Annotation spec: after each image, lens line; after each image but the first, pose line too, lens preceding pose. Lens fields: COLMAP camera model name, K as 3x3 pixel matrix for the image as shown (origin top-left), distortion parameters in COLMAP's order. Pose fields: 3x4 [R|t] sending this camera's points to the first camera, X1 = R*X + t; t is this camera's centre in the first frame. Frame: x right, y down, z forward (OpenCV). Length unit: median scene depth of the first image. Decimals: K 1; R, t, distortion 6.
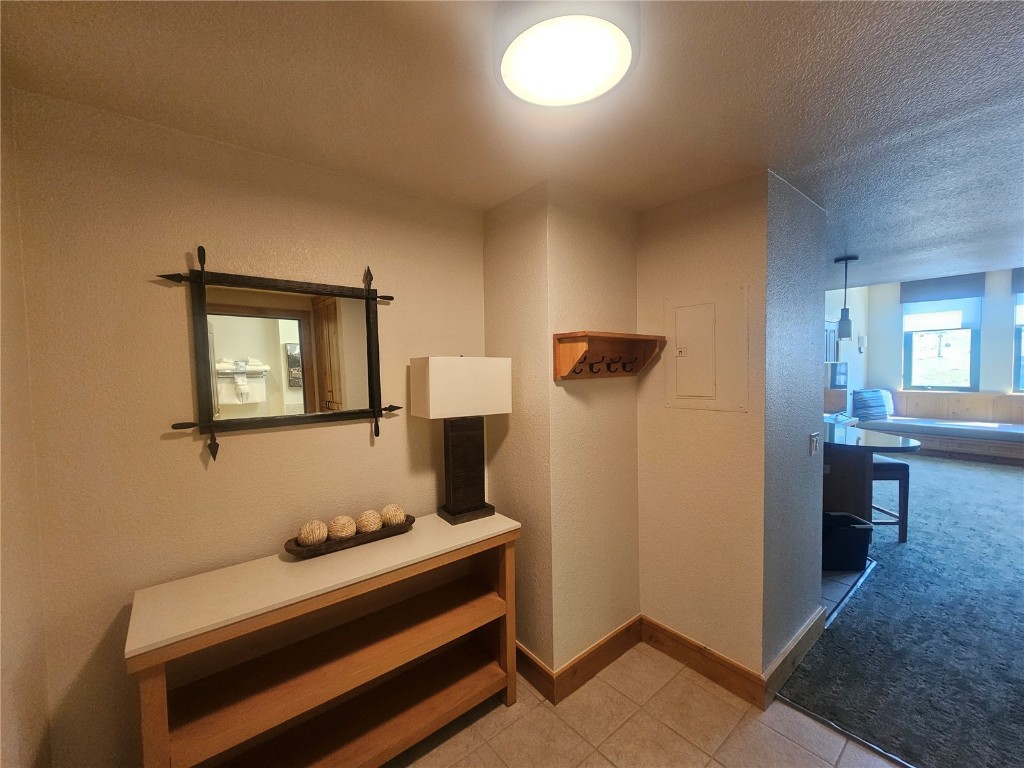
lens RADIAL K [[415.7, 0, 512.0], [0, 415.7, 384.0], [0, 0, 1]] dist [0.000260, -0.000011]
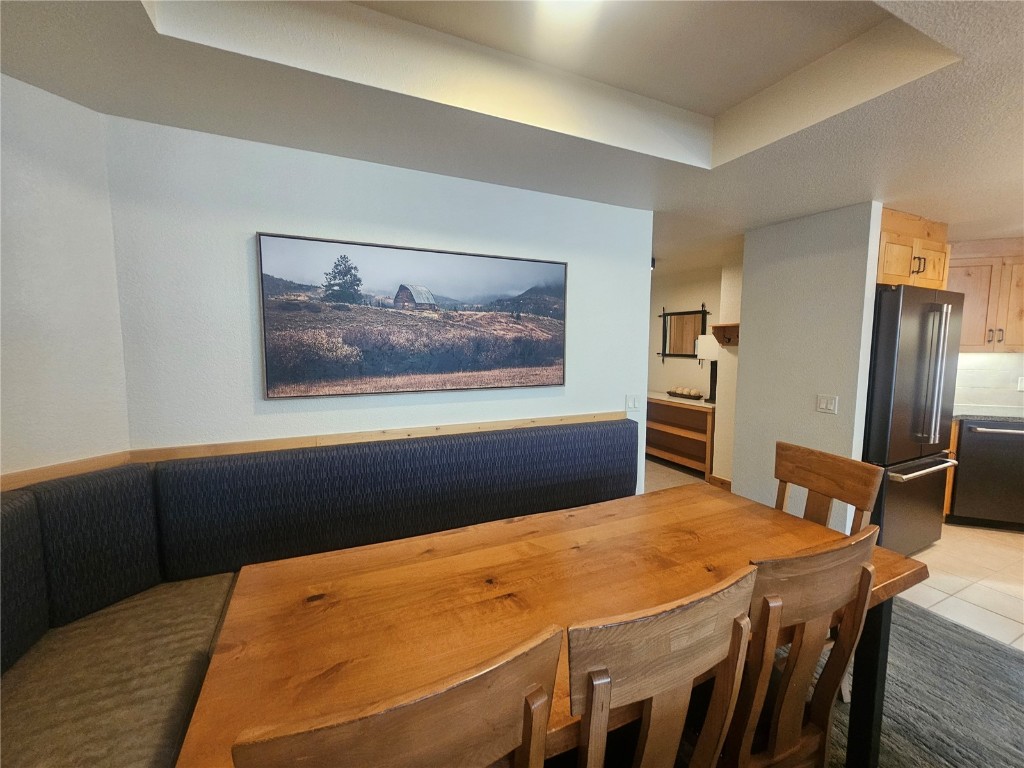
lens RADIAL K [[415.7, 0, 512.0], [0, 415.7, 384.0], [0, 0, 1]] dist [0.000260, -0.000011]
pose [[-0.241109, 0.114086, -0.963769, 2.741069], [-0.043166, 0.990823, 0.128087, -0.047643], [0.969537, 0.072485, -0.233972, 0.482387]]
